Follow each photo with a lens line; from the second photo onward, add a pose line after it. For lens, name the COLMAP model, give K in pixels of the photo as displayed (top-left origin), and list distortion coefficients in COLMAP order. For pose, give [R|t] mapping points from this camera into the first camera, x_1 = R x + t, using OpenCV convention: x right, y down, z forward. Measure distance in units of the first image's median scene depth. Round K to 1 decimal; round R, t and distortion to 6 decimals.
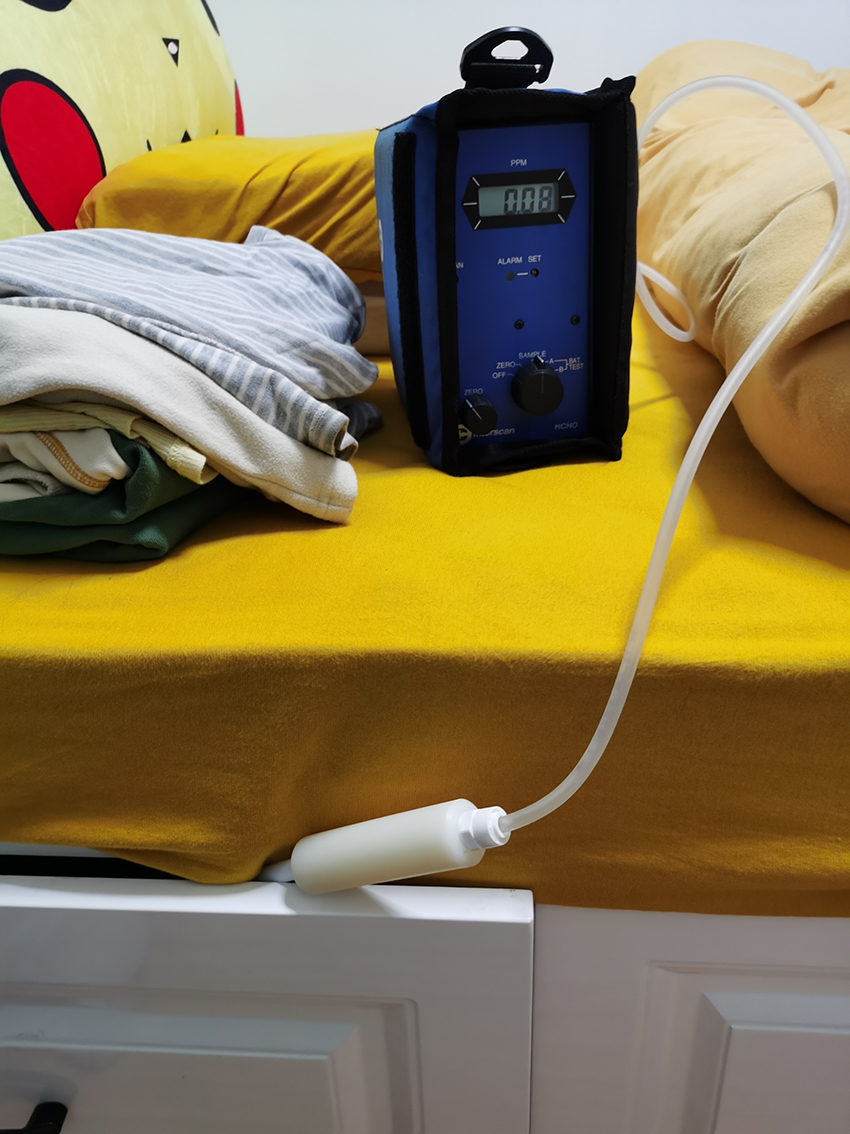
lens RADIAL K [[875.5, 0, 426.1], [0, 875.5, 561.1], [0, 0, 1]] dist [0.037625, -0.038942]
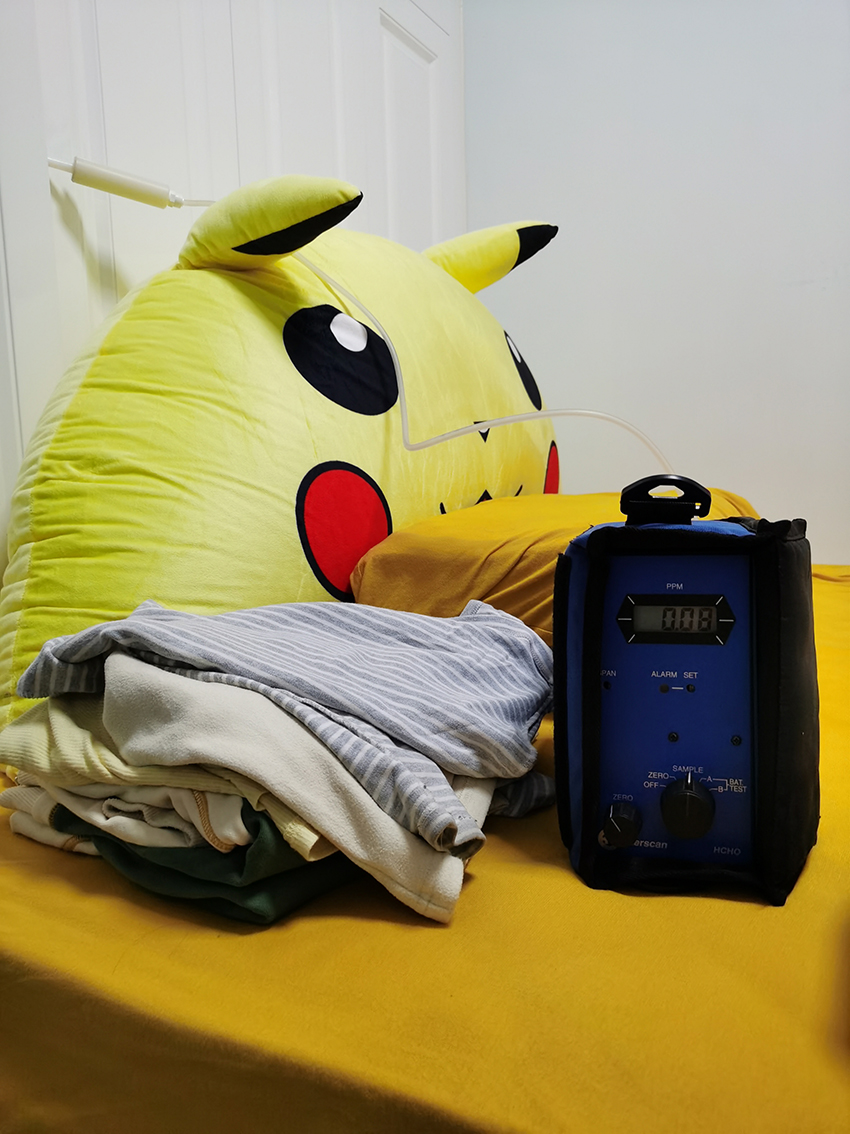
lens RADIAL K [[875.5, 0, 426.1], [0, 875.5, 561.1], [0, 0, 1]] dist [0.037625, -0.038942]
pose [[0.921149, 0.063501, -0.383995, 0.221065], [-0.182806, 0.941593, -0.282815, -0.131773], [0.343608, 0.330712, 0.878956, -0.010949]]
